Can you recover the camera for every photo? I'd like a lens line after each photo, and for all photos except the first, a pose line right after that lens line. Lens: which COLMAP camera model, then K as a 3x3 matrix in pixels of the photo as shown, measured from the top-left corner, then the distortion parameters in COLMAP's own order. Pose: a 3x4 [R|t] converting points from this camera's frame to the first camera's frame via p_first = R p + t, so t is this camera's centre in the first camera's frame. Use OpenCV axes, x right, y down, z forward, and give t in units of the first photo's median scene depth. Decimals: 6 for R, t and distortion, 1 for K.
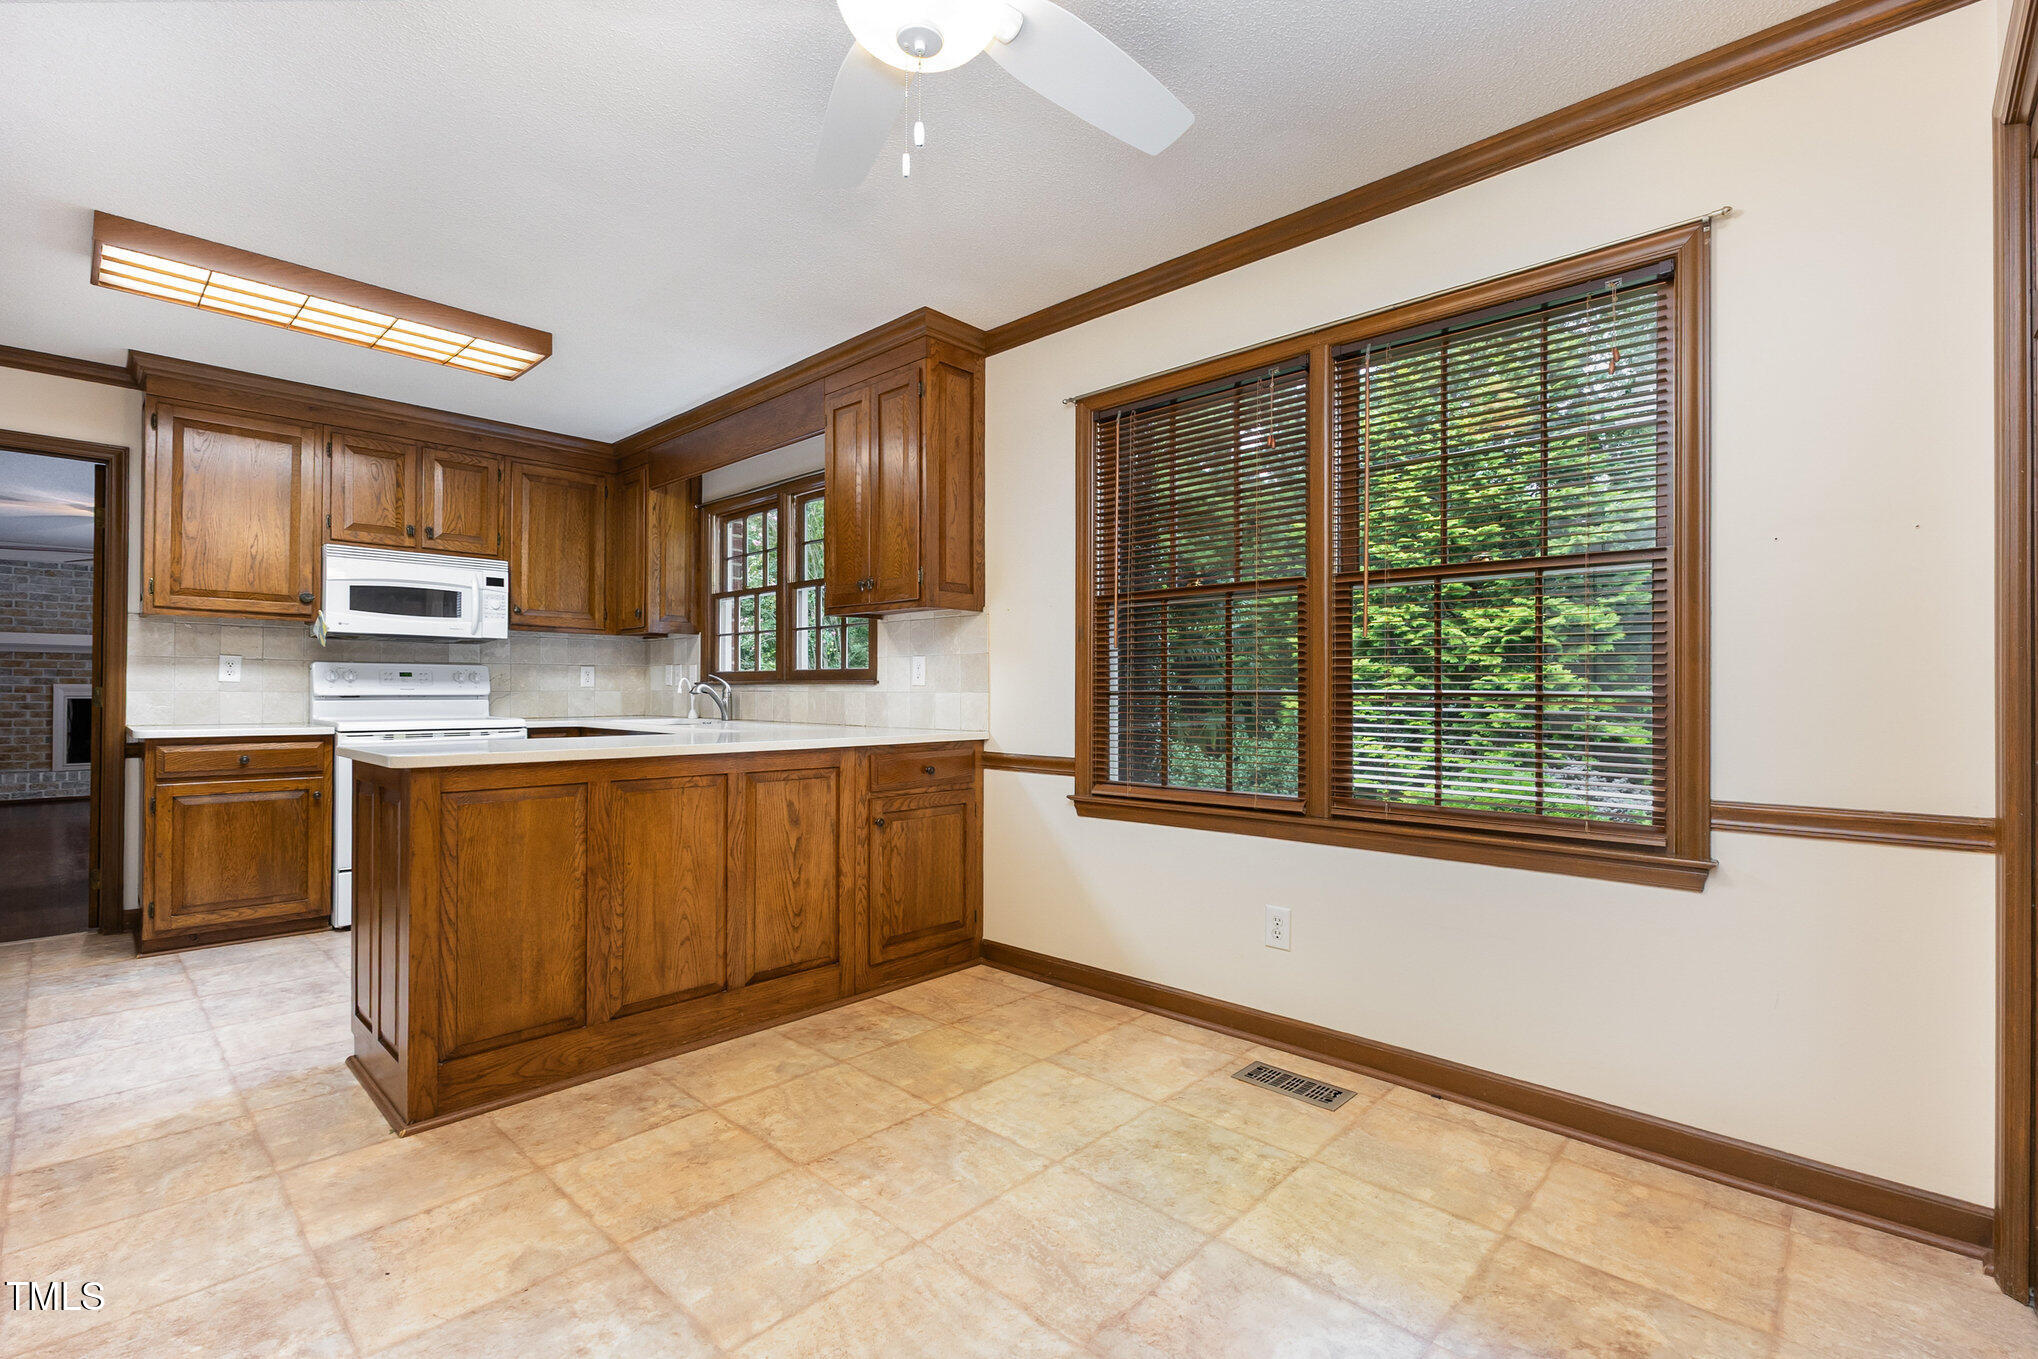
lens RADIAL K [[915.7, 0, 1019.0], [0, 915.7, 679.5], [0, 0, 1]] dist [0.024036, 0.000013]
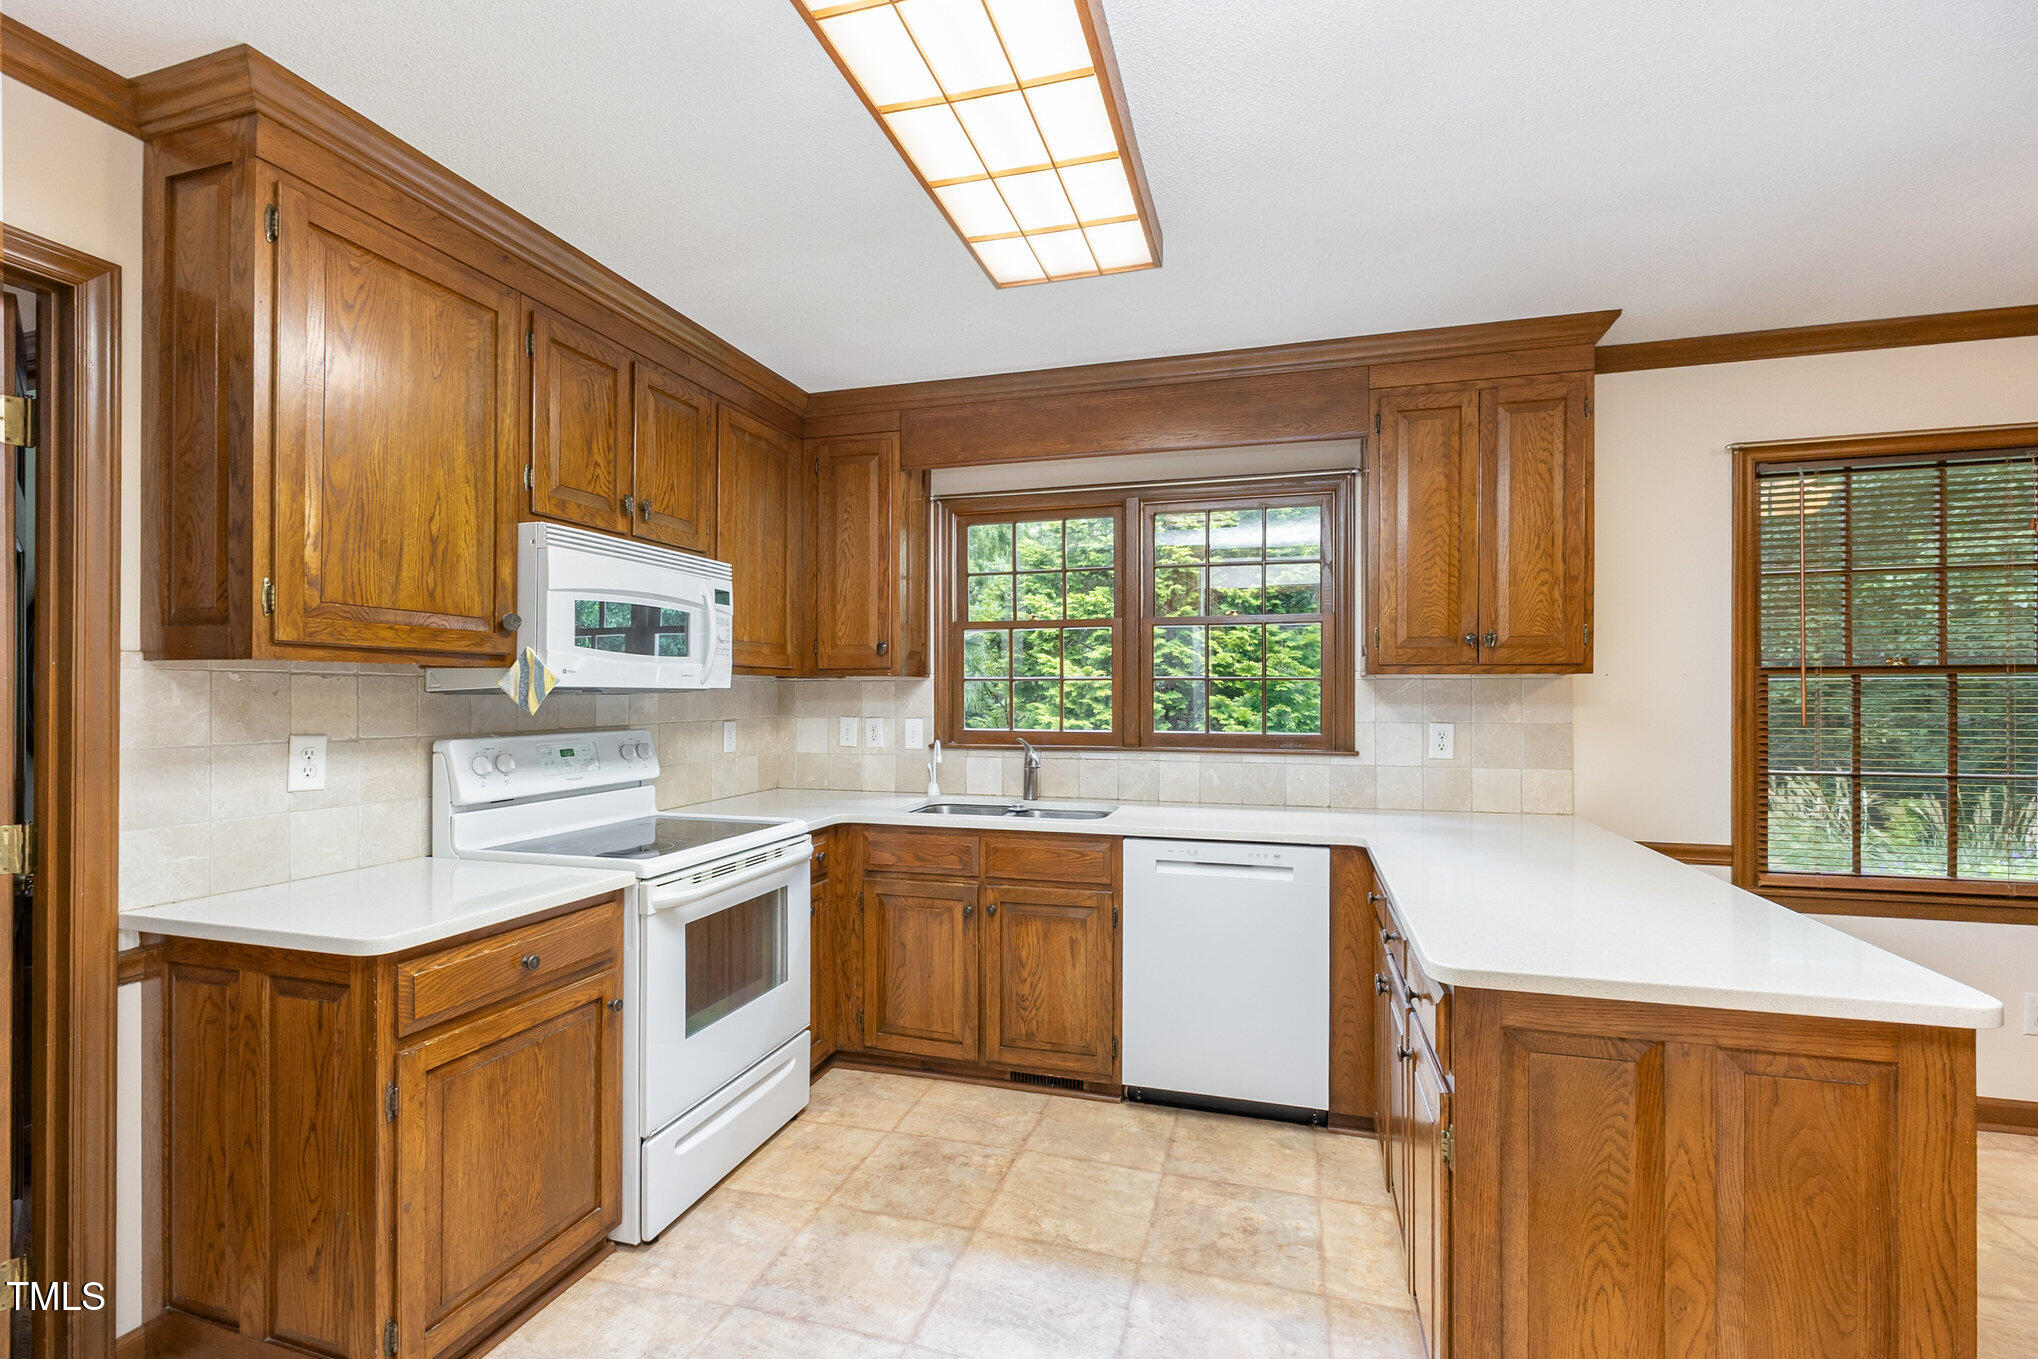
lens RADIAL K [[900.1, 0, 1015.4], [0, 900.1, 688.7], [0, 0, 1]] dist [0.002076, 0.000187]
pose [[0.892830, -0.000387, 0.450393, -0.706679], [-0.004177, 0.999950, 0.009140, -0.054258], [-0.450374, -0.010042, 0.892784, 0.401562]]
